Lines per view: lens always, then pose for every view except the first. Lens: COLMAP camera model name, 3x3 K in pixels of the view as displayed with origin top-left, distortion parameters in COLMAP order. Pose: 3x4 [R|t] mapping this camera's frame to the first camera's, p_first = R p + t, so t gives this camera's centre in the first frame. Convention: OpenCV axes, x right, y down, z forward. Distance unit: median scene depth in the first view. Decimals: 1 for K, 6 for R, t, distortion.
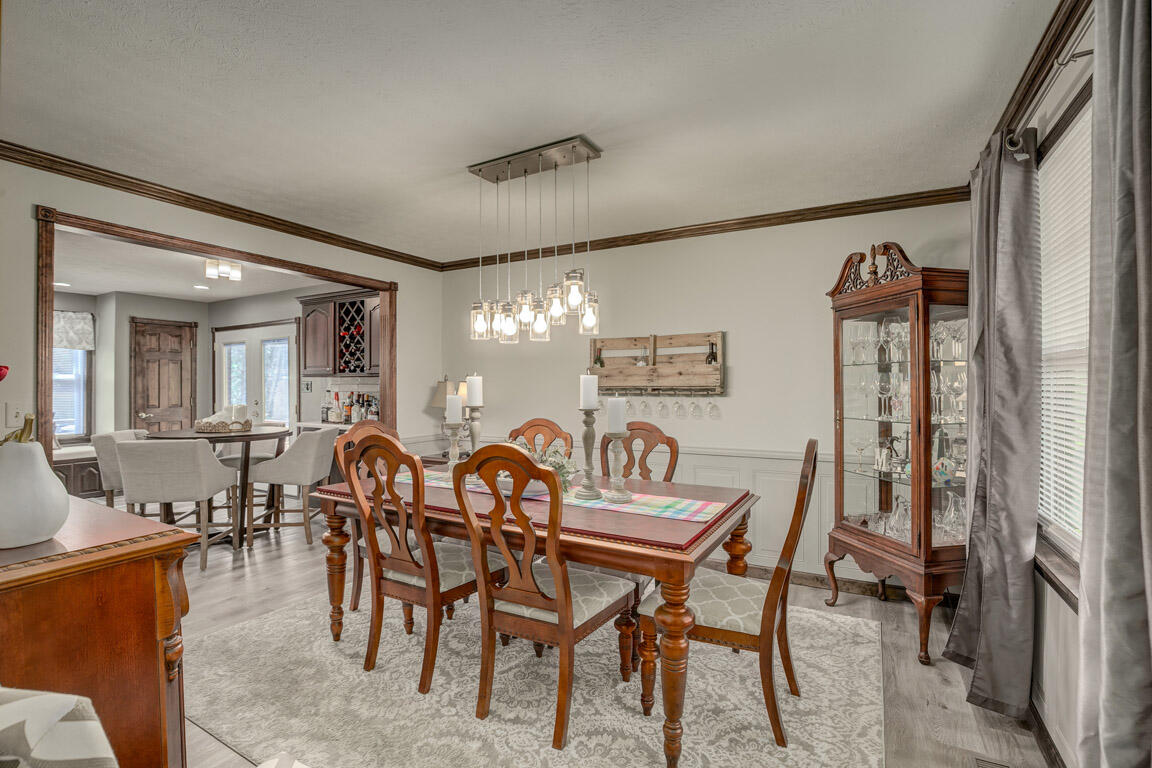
lens RADIAL K [[519.8, 0, 571.4], [0, 519.8, 382.2], [0, 0, 1]] dist [-0.004988, -0.001072]
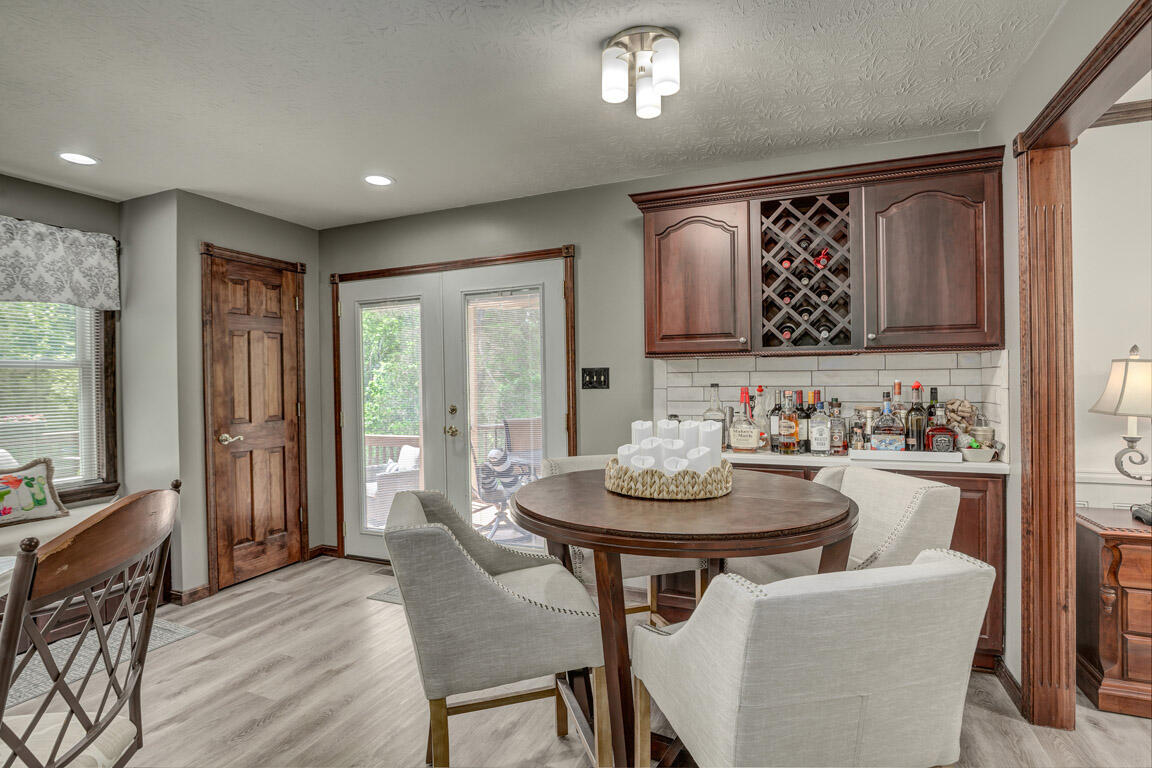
lens RADIAL K [[579.1, 0, 575.1], [0, 579.1, 384.2], [0, 0, 1]] dist [-0.002022, 0.000316]
pose [[0.992196, -0.011483, 0.124156, -0.554296], [0.010655, 0.999916, 0.007329, 0.009764], [-0.124230, -0.005949, 0.992236, 0.388483]]
